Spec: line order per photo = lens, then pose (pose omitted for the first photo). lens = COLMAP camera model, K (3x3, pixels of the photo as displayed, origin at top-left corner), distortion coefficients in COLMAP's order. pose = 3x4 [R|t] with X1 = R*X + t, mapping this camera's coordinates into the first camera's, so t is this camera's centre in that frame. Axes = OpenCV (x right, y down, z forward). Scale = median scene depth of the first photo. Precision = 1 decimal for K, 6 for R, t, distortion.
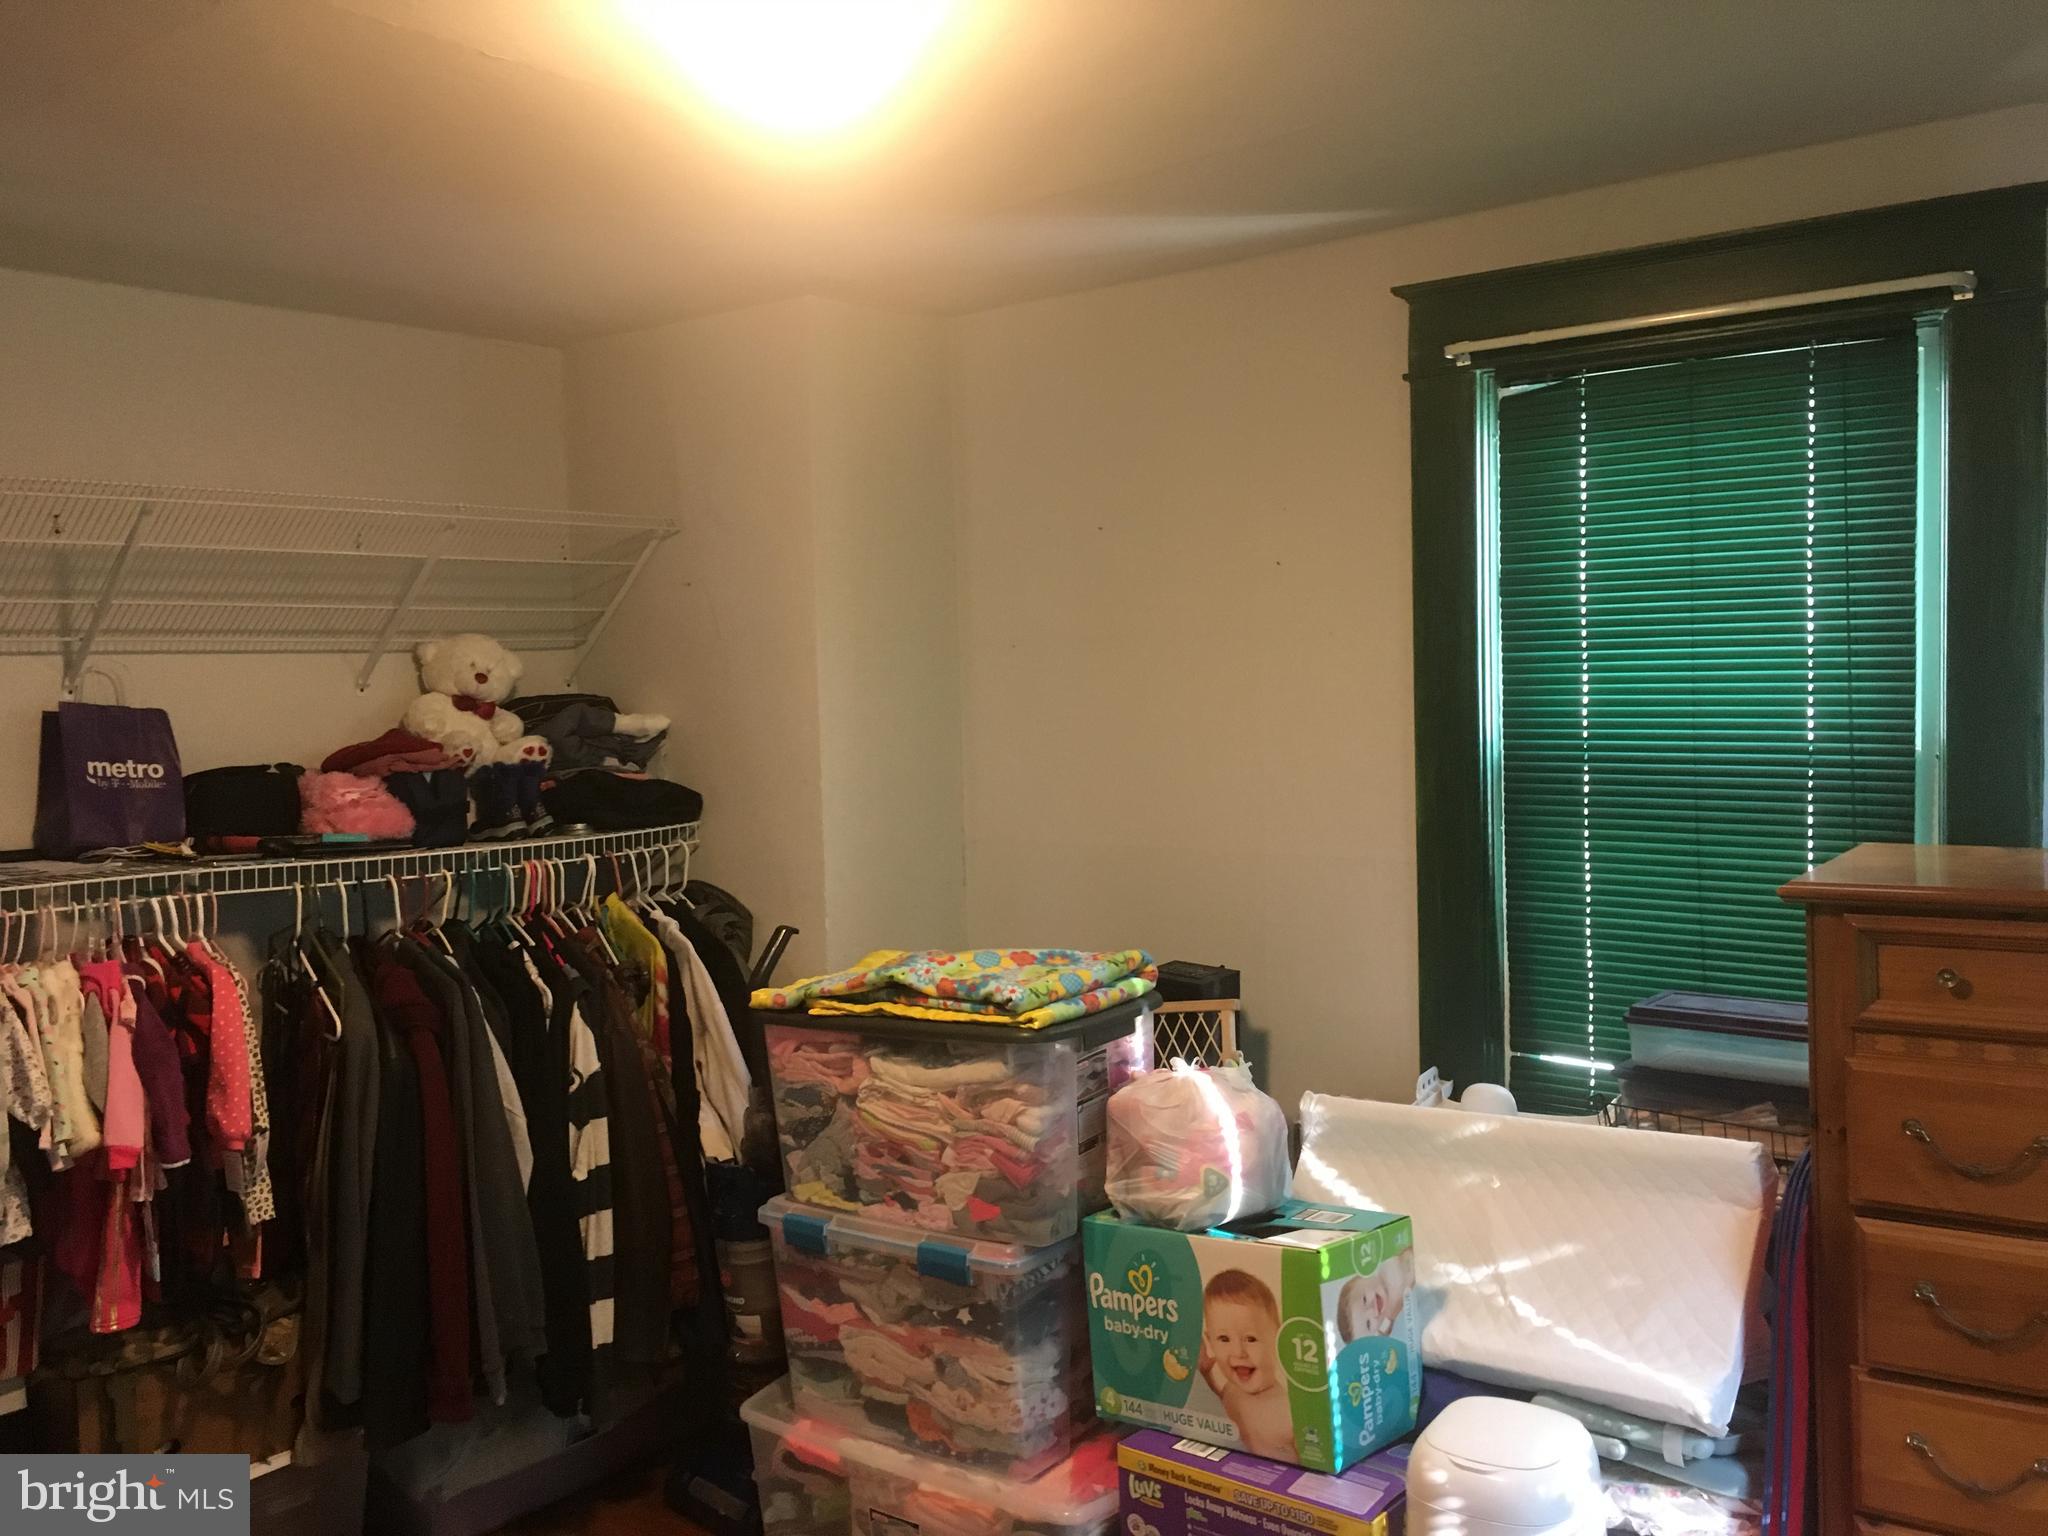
lens RADIAL K [[1748.3, 0, 1024.0], [0, 1748.3, 768.0], [0, 0, 1]] dist [0.049423, -0.006821]
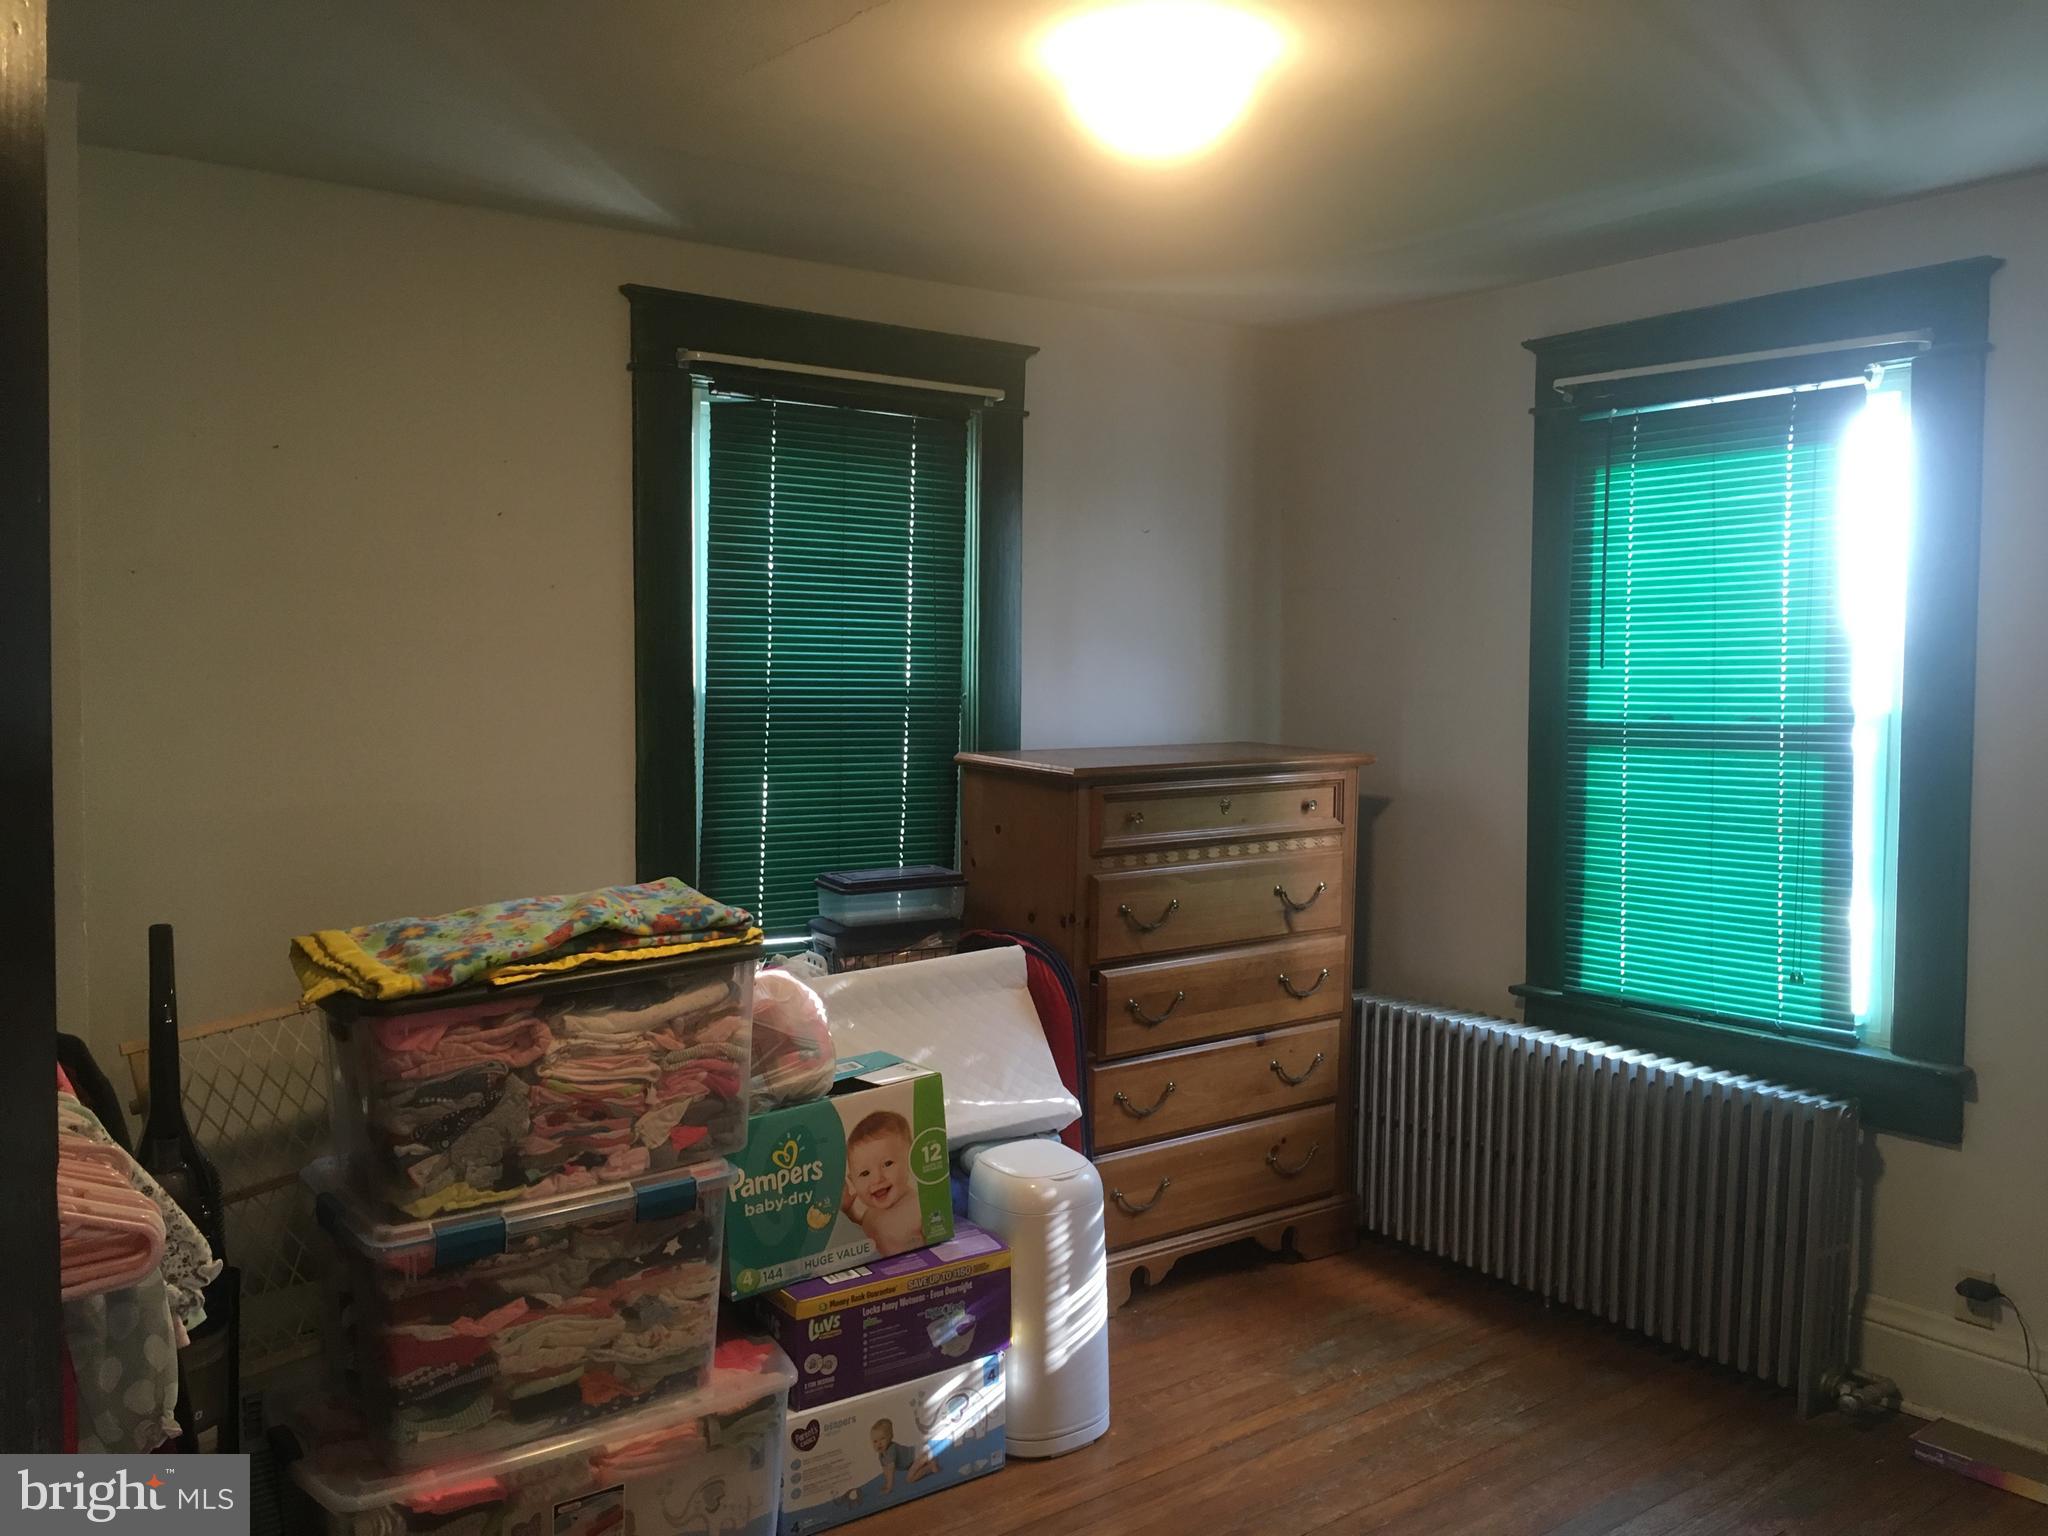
lens RADIAL K [[1748.3, 0, 1024.0], [0, 1748.3, 768.0], [0, 0, 1]] dist [0.049423, -0.006821]
pose [[0.273409, -0.034374, 0.961283, -0.931826], [0.031814, 0.999138, 0.026679, 0.016996], [-0.961372, 0.023288, 0.274267, 0.520111]]
